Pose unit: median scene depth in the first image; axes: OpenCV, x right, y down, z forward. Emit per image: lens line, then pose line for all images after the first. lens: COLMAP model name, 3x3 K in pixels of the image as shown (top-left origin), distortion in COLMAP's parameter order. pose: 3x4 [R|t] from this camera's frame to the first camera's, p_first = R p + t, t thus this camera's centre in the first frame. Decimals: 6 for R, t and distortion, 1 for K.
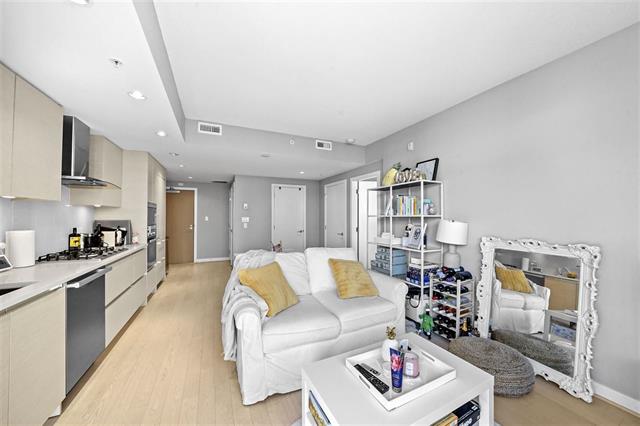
lens RADIAL K [[221.7, 0, 316.3], [0, 221.7, 216.1], [0, 0, 1]] dist [-0.021368, 0.000545]
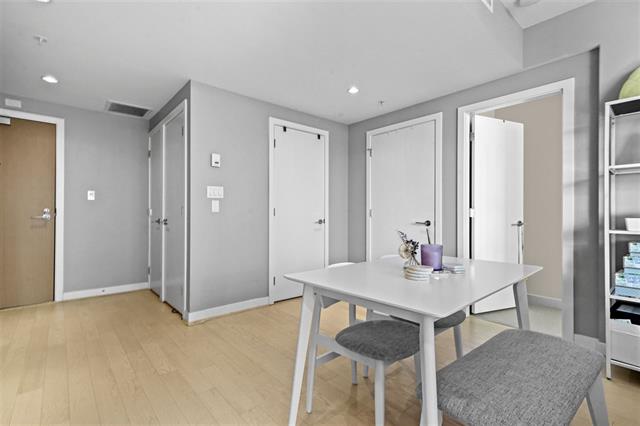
lens RADIAL K [[300.1, 0, 317.8], [0, 300.1, 216.3], [0, 0, 1]] dist [0.011825, 0.002287]
pose [[0.961358, 0.001413, 0.275298, -0.262515], [-0.002655, 0.999988, 0.004138, 0.053784], [-0.275289, -0.004709, 0.961350, 0.352818]]
